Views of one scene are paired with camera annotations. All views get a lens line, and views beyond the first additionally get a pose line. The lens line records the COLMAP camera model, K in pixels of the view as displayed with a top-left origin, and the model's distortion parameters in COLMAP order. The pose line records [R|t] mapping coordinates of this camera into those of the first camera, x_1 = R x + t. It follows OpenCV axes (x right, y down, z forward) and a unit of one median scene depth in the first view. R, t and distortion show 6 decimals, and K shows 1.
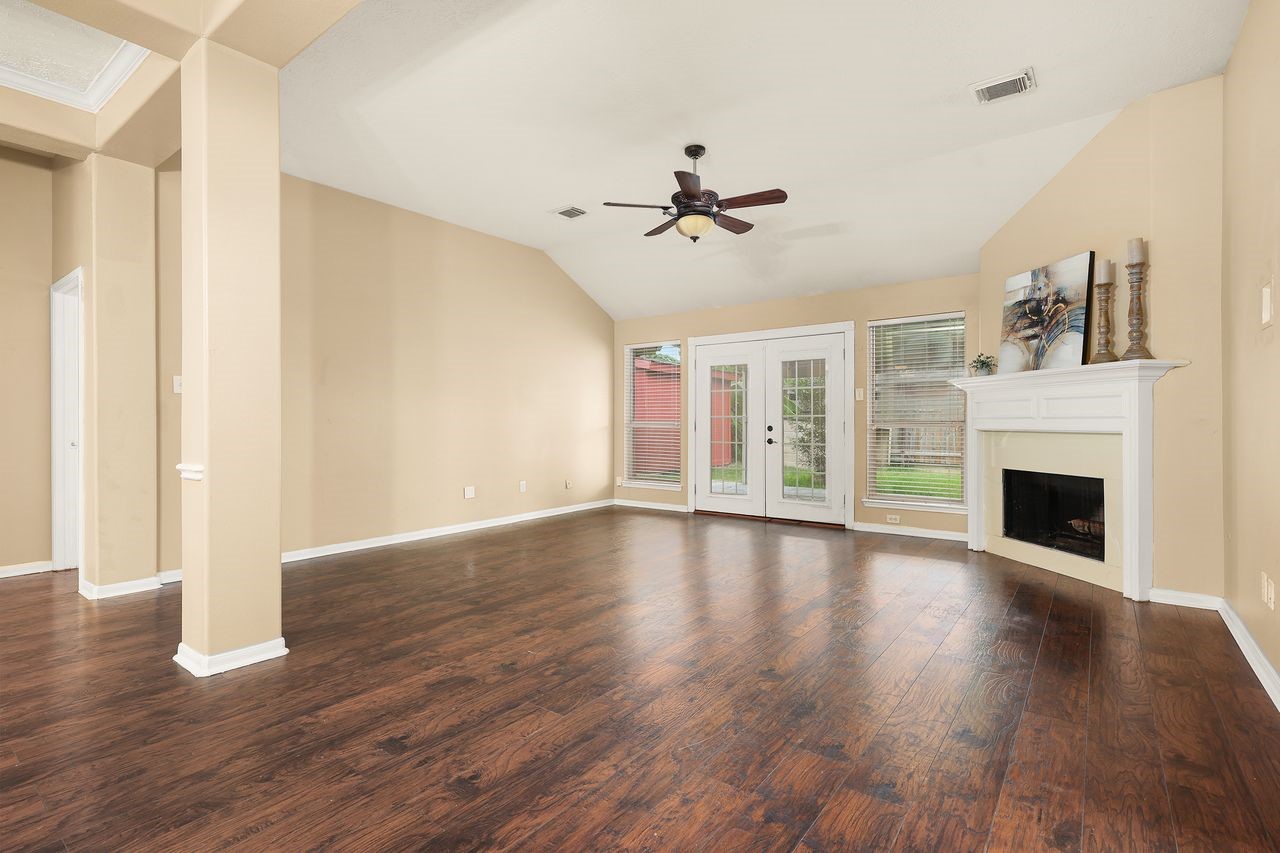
lens RADIAL K [[616.5, 0, 637.9], [0, 616.5, 423.8], [0, 0, 1]] dist [-0.000774, -0.000169]
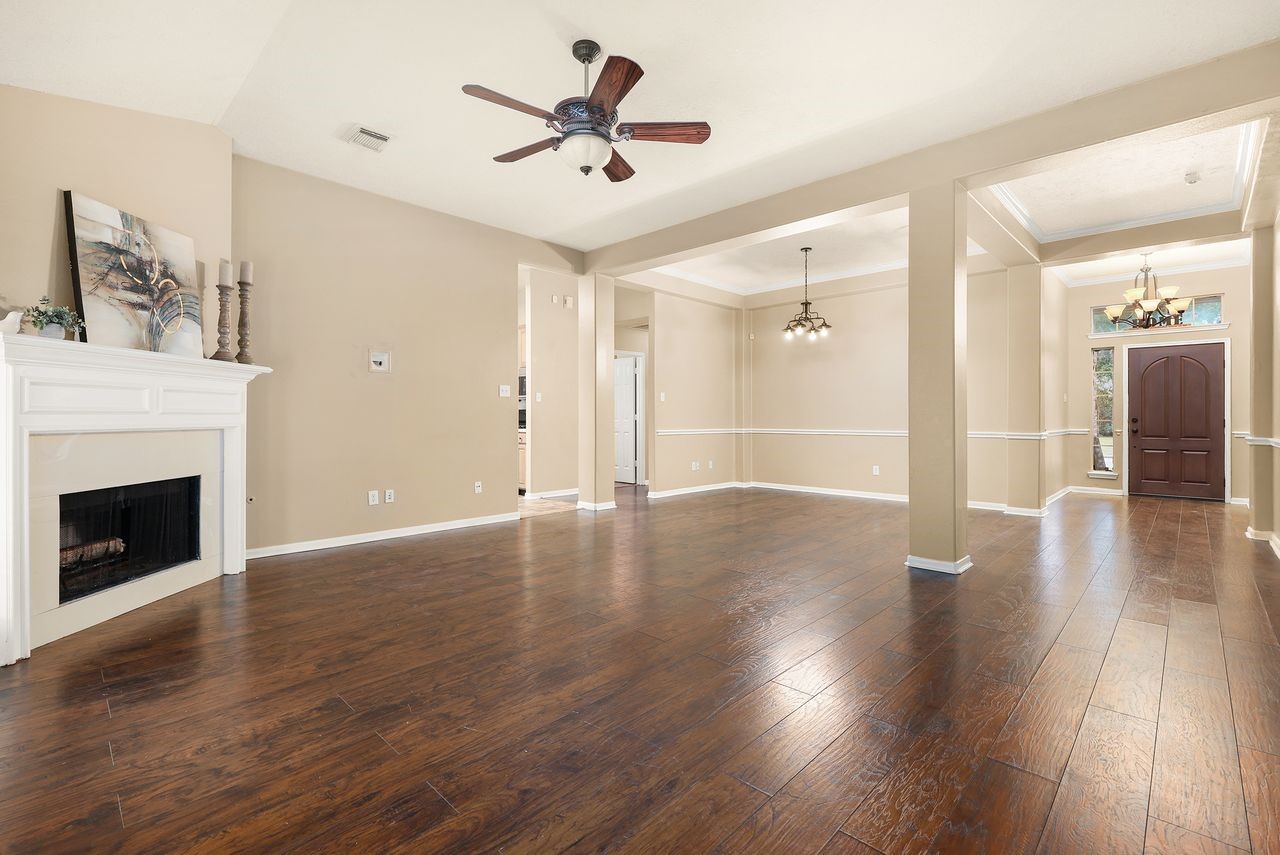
lens RADIAL K [[573.3, 0, 637.8], [0, 573.3, 423.4], [0, 0, 1]] dist [0.021862, 0.000278]
pose [[-0.992532, -0.000357, 0.121980, -0.055608], [0.000775, 0.999957, 0.009236, -0.002596], [-0.121978, 0.009262, -0.992490, 1.666822]]
